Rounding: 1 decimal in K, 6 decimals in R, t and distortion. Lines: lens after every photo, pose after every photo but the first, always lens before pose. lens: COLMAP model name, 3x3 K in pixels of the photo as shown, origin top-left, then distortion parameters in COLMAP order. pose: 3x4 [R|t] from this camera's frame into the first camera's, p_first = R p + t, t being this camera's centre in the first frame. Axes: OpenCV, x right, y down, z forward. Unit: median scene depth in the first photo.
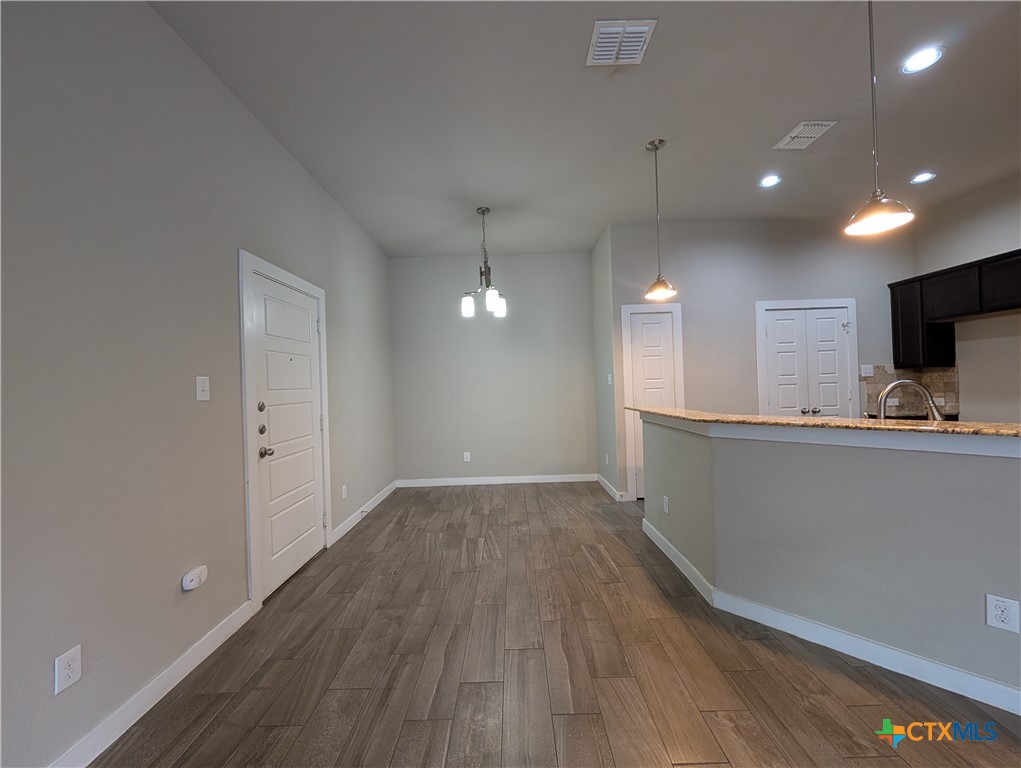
lens RADIAL K [[386.4, 0, 512.4], [0, 386.4, 385.1], [0, 0, 1]] dist [0.000586, 0.000170]
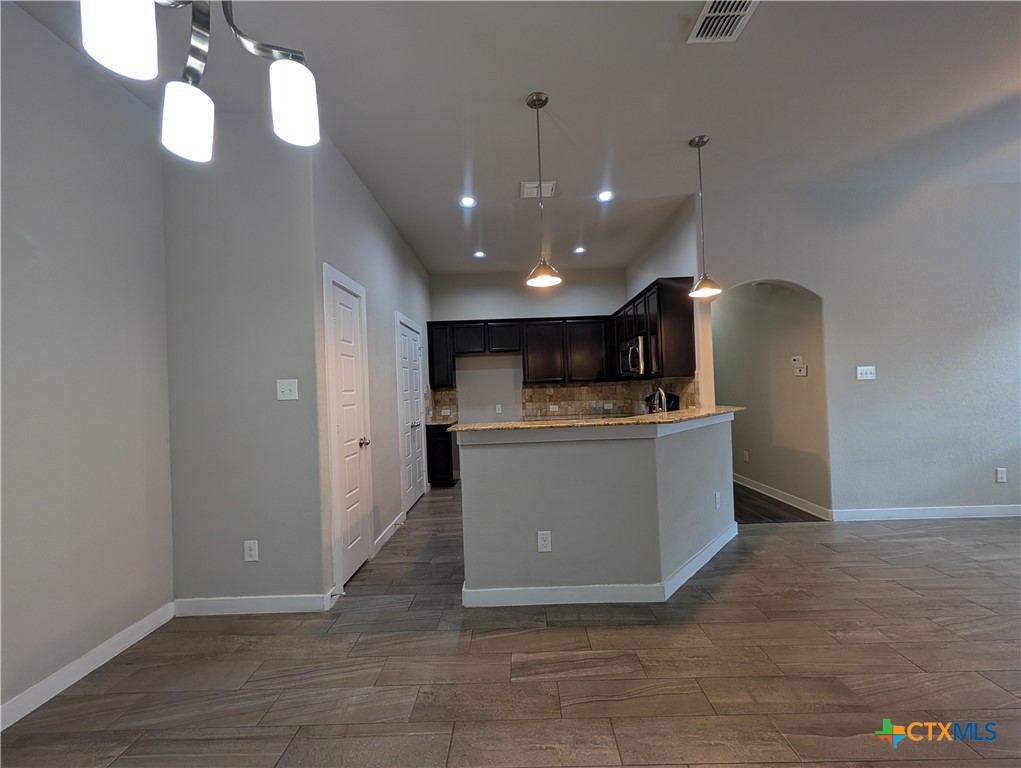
lens RADIAL K [[386.4, 0, 512.4], [0, 386.4, 385.1], [0, 0, 1]] dist [0.000586, 0.000170]
pose [[0.014466, 0.042901, 0.998975, -0.362335], [0.032179, 0.998542, -0.043349, 0.015429], [-0.999377, 0.032773, 0.013065, 0.904140]]
